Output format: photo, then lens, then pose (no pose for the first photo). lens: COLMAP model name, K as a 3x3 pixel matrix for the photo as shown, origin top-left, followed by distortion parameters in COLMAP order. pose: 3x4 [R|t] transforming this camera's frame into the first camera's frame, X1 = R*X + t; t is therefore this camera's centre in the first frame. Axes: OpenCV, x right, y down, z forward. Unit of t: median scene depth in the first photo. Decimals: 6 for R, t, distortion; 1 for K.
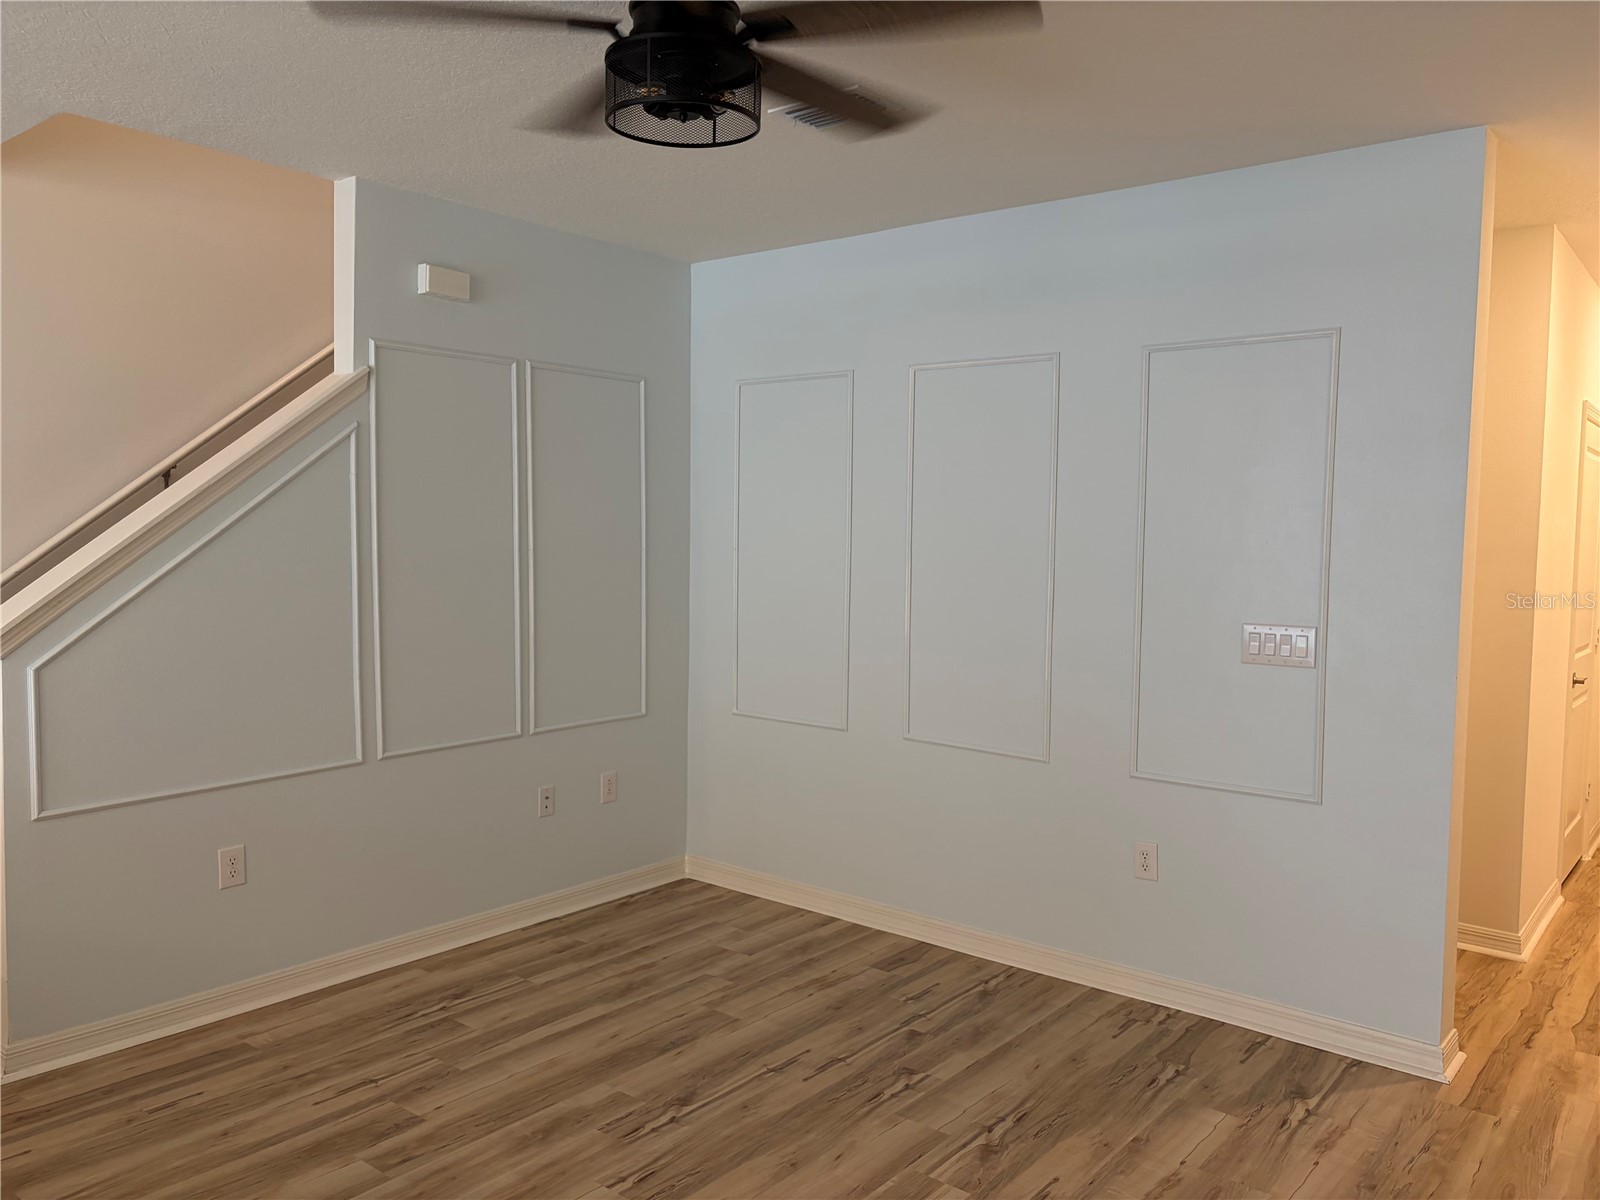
lens RADIAL K [[1206.5, 0, 792.9], [0, 1206.5, 613.0], [0, 0, 1]] dist [0.046087, -0.051081]
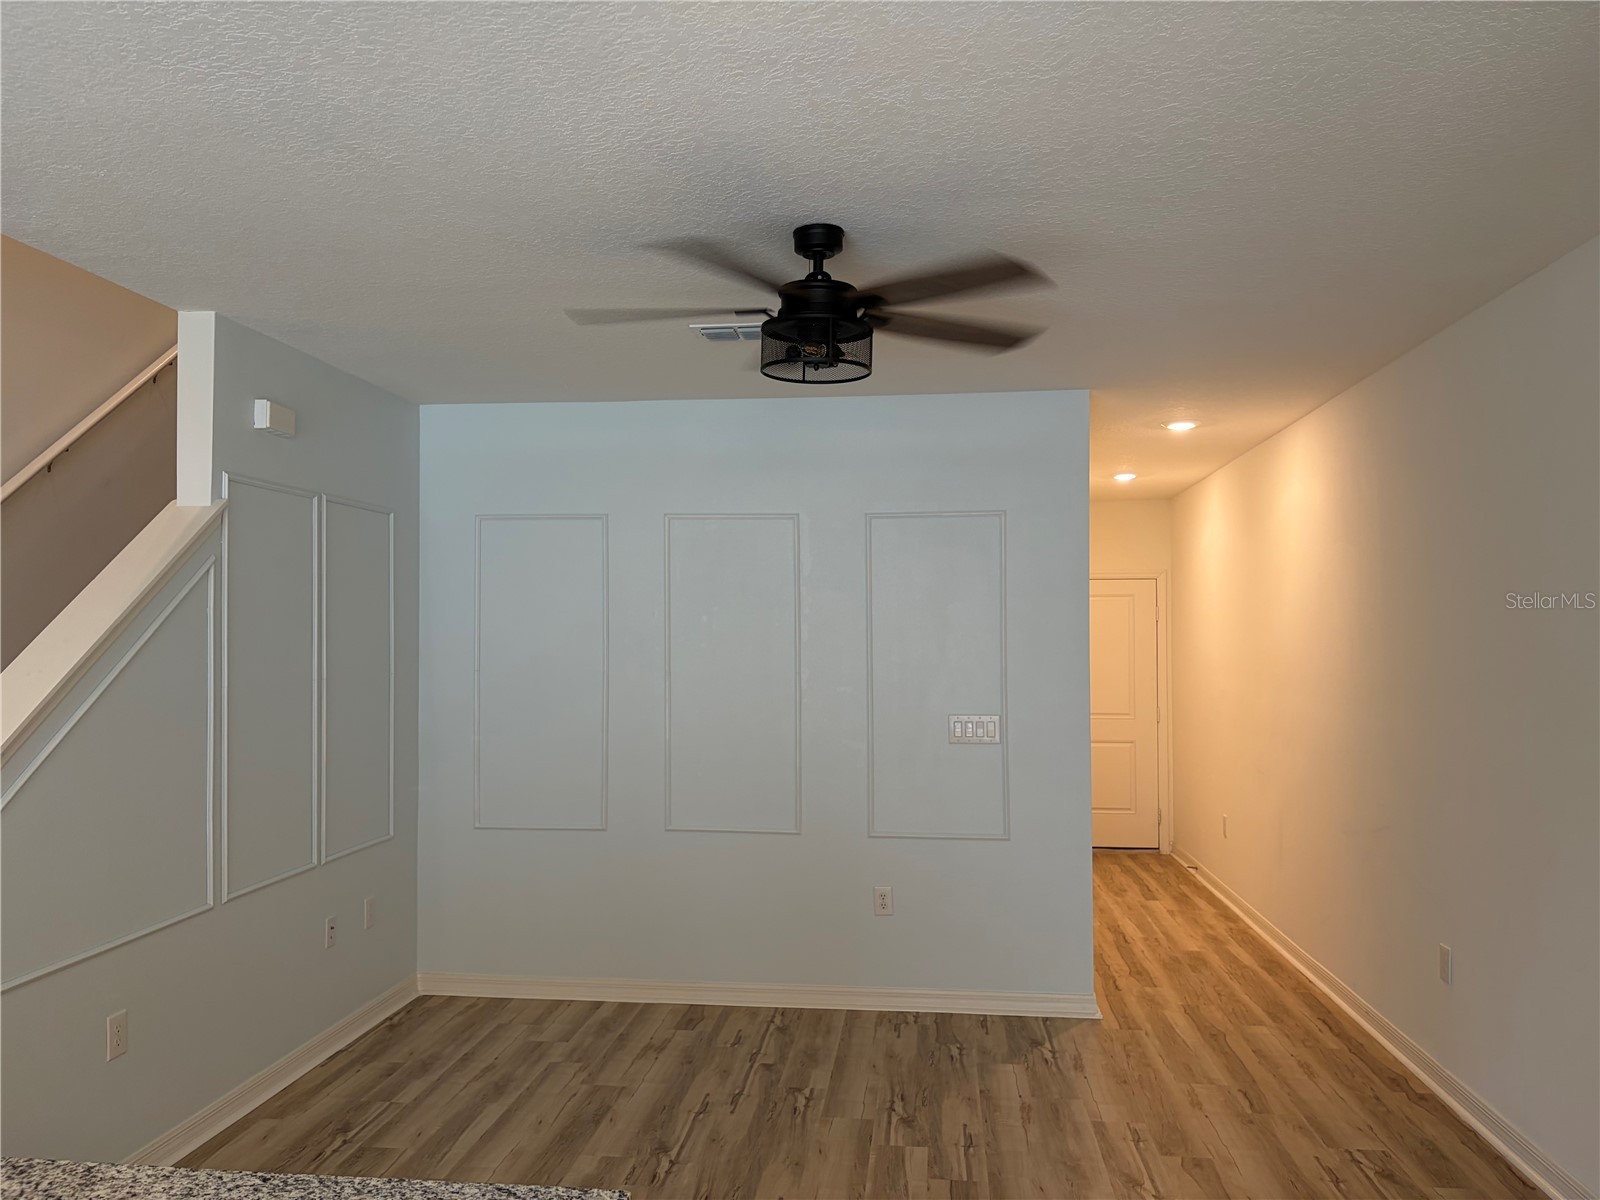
lens RADIAL K [[1206.5, 0, 793.1], [0, 1206.5, 616.0], [0, 0, 1]] dist [0.046087, -0.051081]
pose [[0.845088, -0.005141, 0.534603, -0.534005], [0.050330, 0.996278, -0.069980, -0.017284], [-0.532253, 0.086046, 0.842201, -0.081451]]
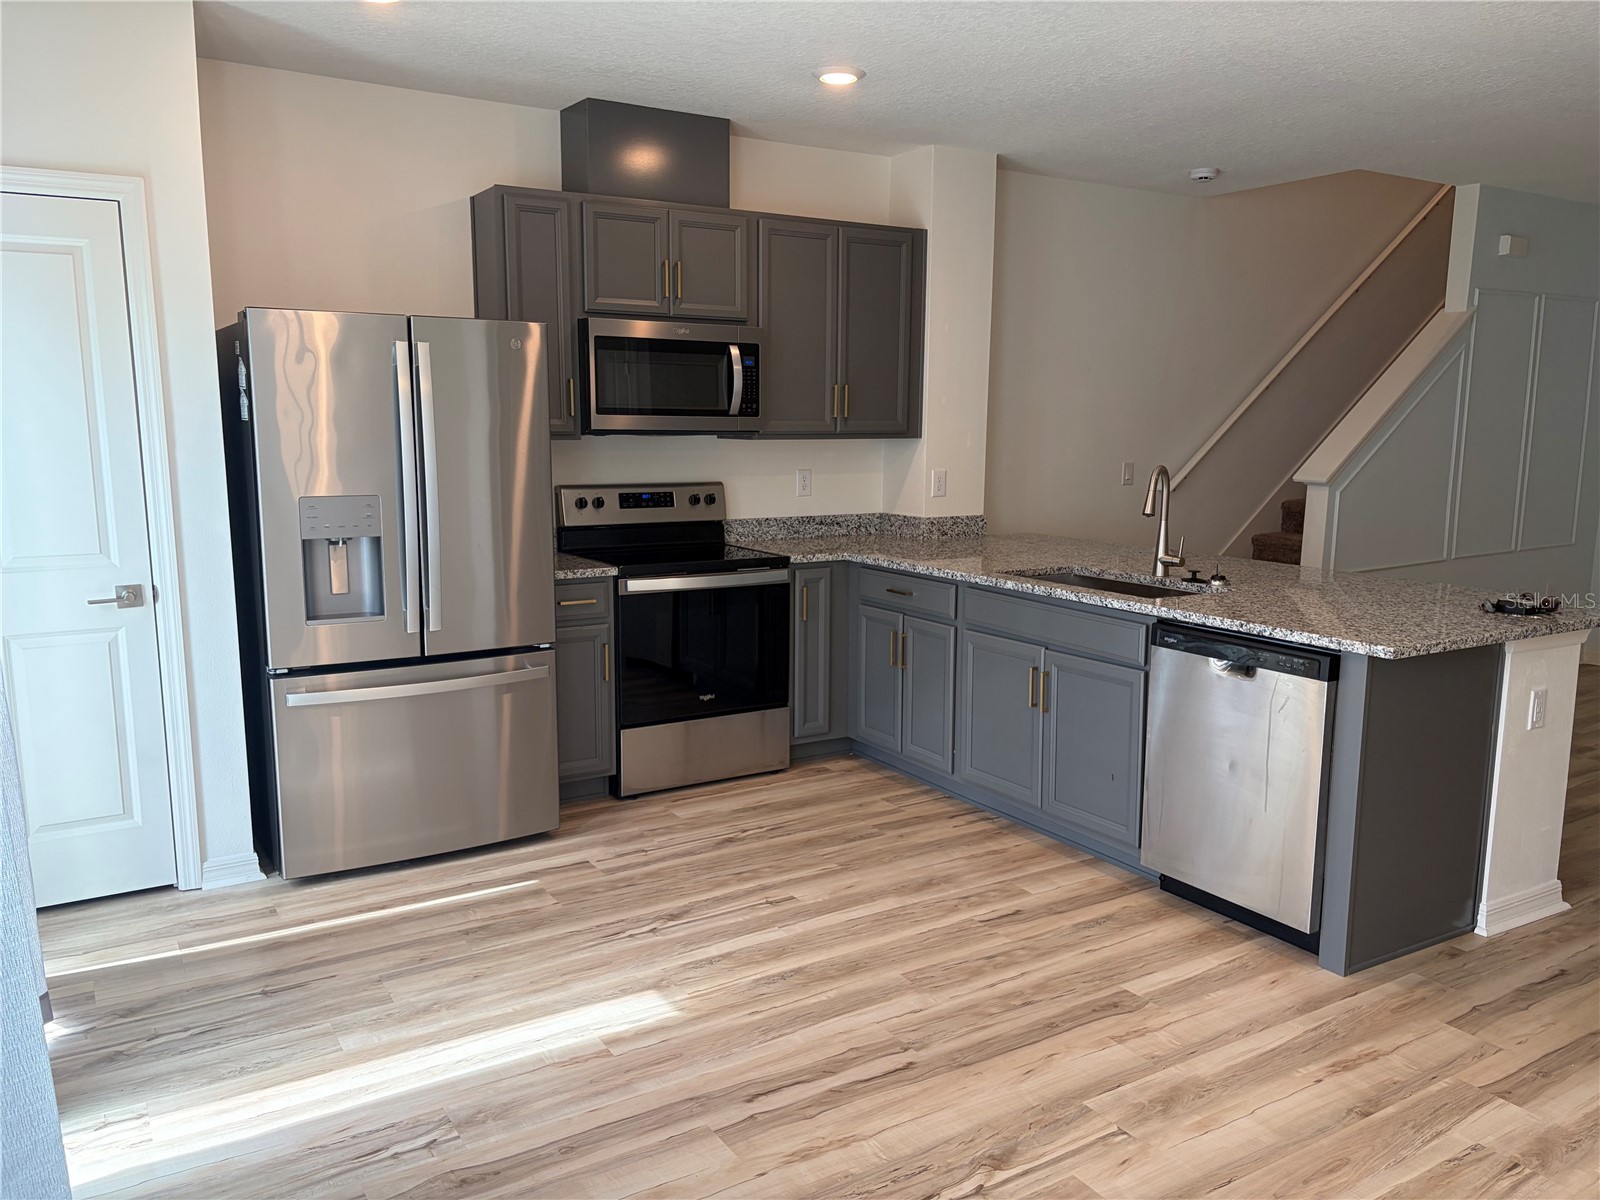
lens RADIAL K [[1206.5, 0, 802.3], [0, 1206.5, 619.2], [0, 0, 1]] dist [0.046087, -0.051081]
pose [[0.943901, 0.043274, -0.327382, -0.696674], [-0.010413, 0.994784, 0.101469, 0.052832], [0.330065, -0.092368, 0.939428, -0.877920]]
